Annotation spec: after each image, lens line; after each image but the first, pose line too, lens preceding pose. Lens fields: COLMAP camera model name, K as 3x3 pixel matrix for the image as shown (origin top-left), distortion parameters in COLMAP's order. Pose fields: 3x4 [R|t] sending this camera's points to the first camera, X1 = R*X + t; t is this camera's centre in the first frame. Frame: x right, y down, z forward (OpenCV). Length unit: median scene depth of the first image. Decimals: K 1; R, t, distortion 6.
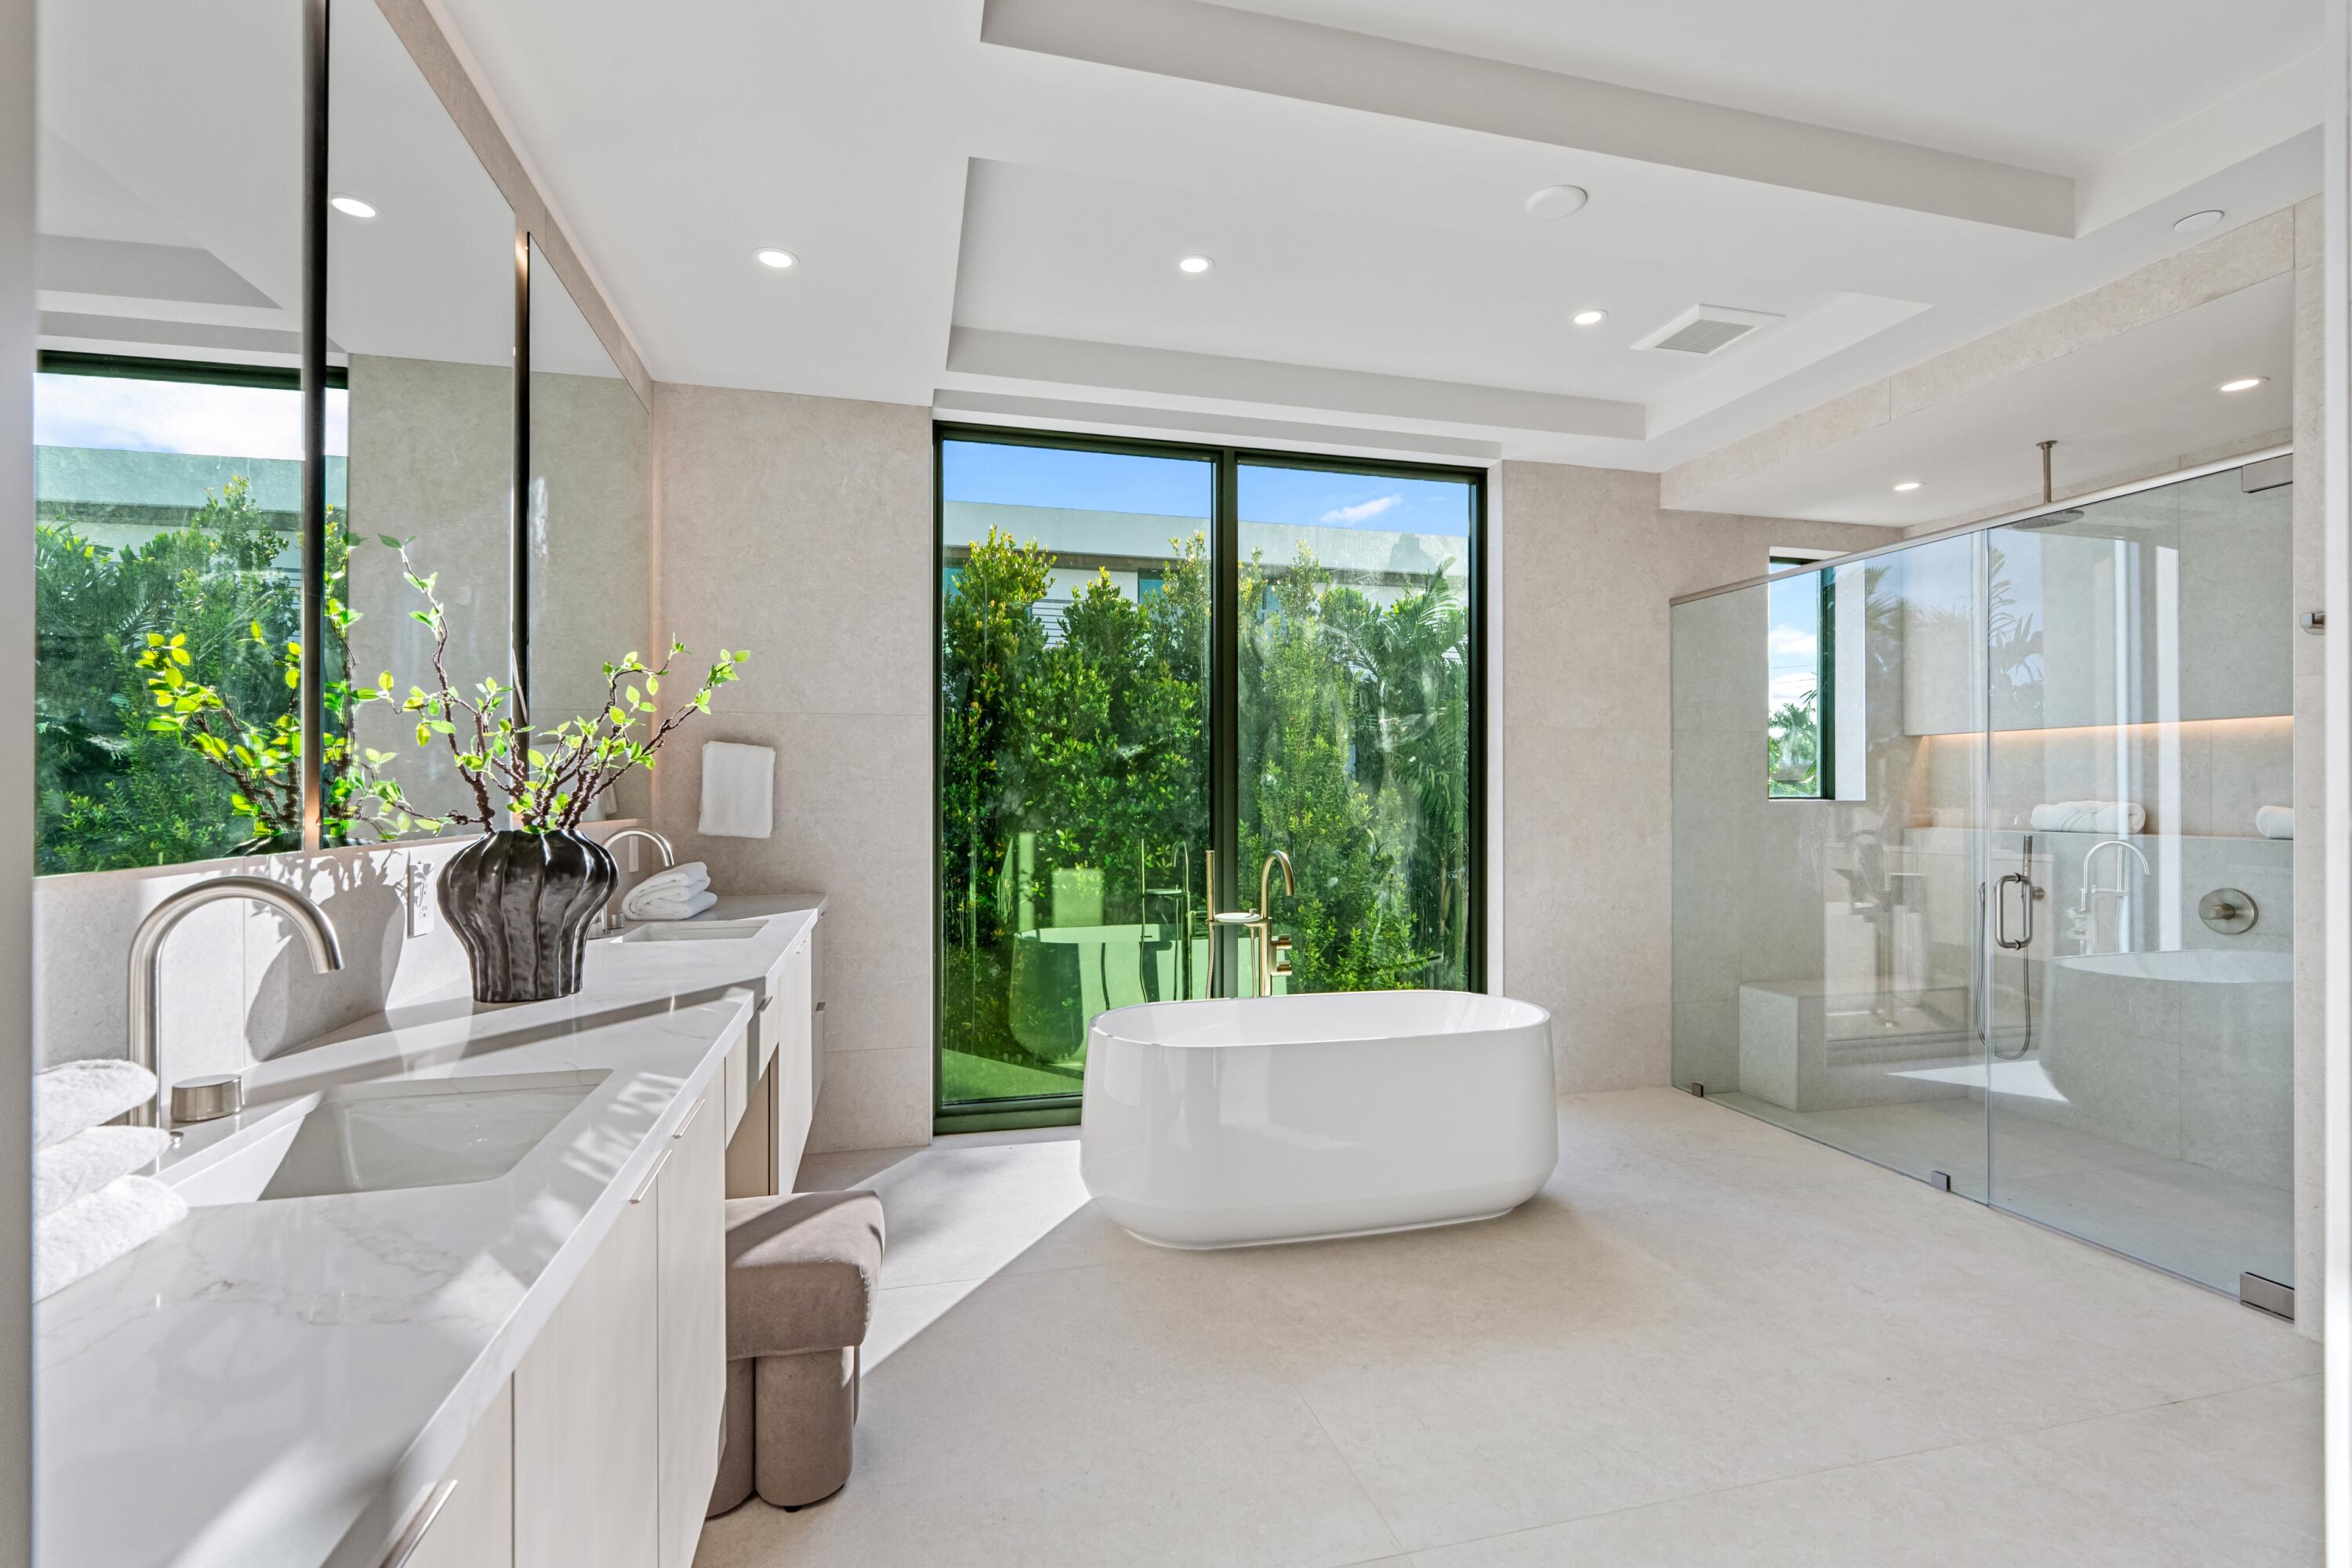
lens RADIAL K [[1059.6, 0, 1179.3], [0, 1059.6, 789.2], [0, 0, 1]] dist [-0.005630, -0.000232]
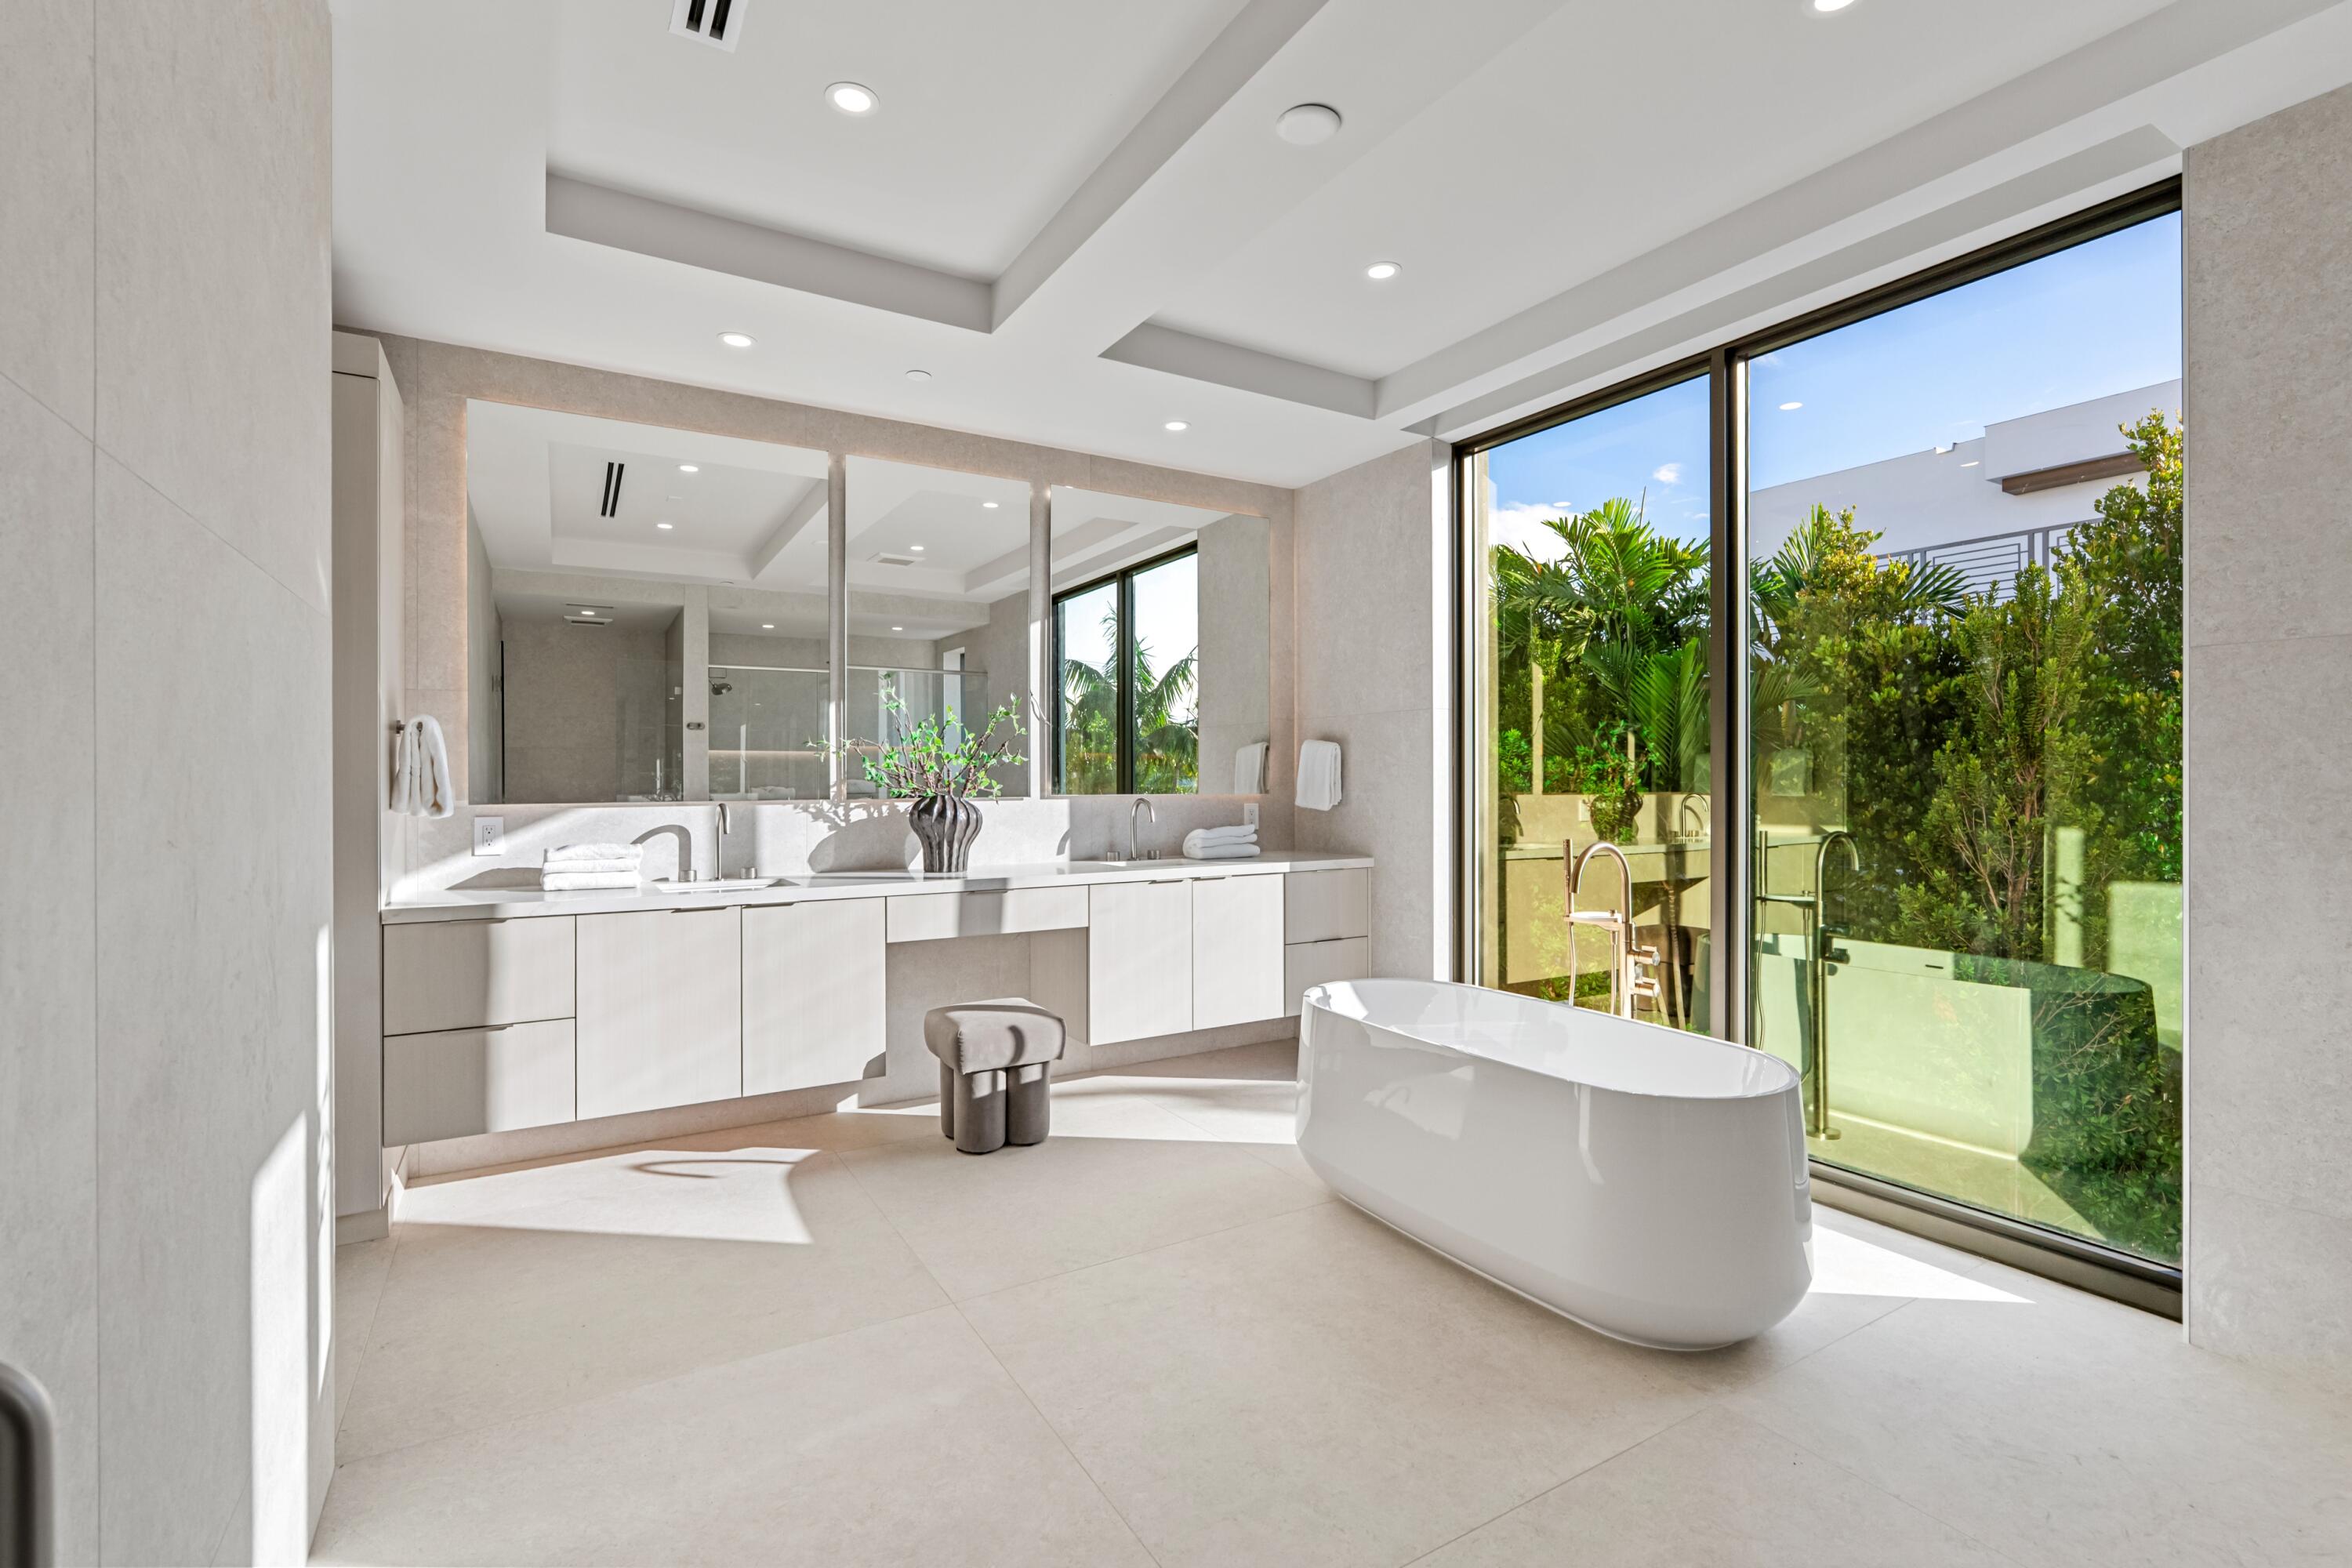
lens RADIAL K [[1059.6, 0, 1171.4], [0, 1059.6, 787.9], [0, 0, 1]] dist [-0.005630, -0.000232]
pose [[0.271728, 0.006272, -0.962354, 0.741476], [0.006516, 0.999944, 0.008357, 0.003911], [0.962352, -0.008541, 0.271672, 0.394579]]
